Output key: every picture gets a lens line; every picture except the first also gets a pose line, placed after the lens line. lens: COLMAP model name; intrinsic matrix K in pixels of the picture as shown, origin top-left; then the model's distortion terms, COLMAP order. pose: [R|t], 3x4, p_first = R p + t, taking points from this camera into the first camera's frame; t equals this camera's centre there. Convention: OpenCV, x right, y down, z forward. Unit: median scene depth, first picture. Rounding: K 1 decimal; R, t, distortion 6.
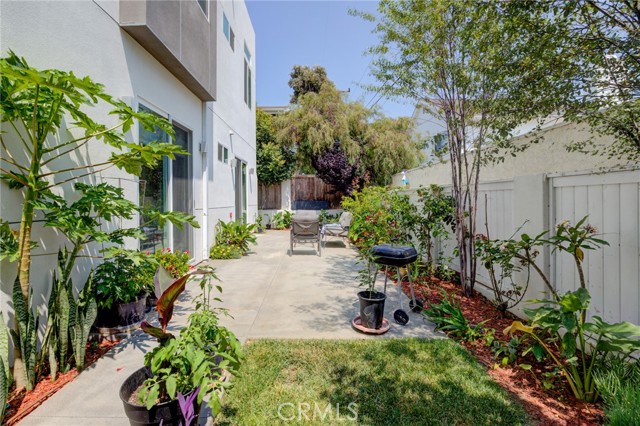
lens RADIAL K [[298.9, 0, 317.8], [0, 298.9, 197.6], [0, 0, 1]] dist [-0.003125, -0.000080]
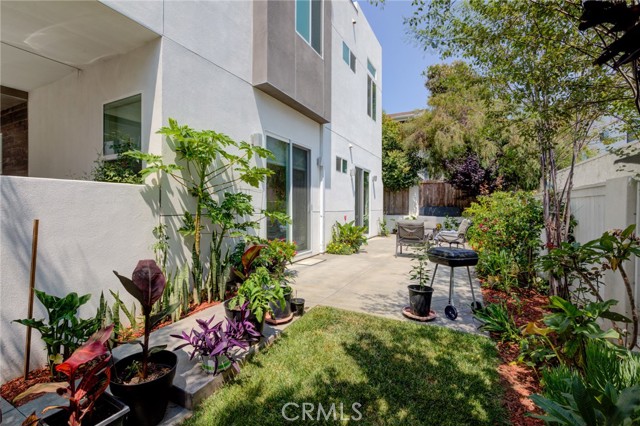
lens RADIAL K [[302.4, 0, 317.4], [0, 302.4, 208.6], [0, 0, 1]] dist [0.000882, 0.000120]
pose [[0.881488, 0.015727, -0.471944, 0.117922], [-0.007908, 0.999797, 0.018546, 0.001107], [0.472140, -0.012616, 0.881433, -0.063343]]
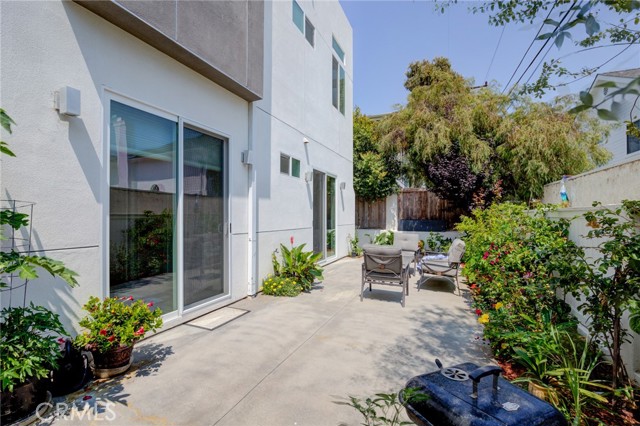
lens RADIAL K [[289.6, 0, 320.0], [0, 289.6, 213.0], [0, 0, 1]] dist [-0.003194, 0.000042]
pose [[0.905459, 0.008226, -0.424355, 0.079282], [-0.006737, 0.999965, 0.005009, -0.013557], [0.424381, -0.001677, 0.905482, 0.221285]]
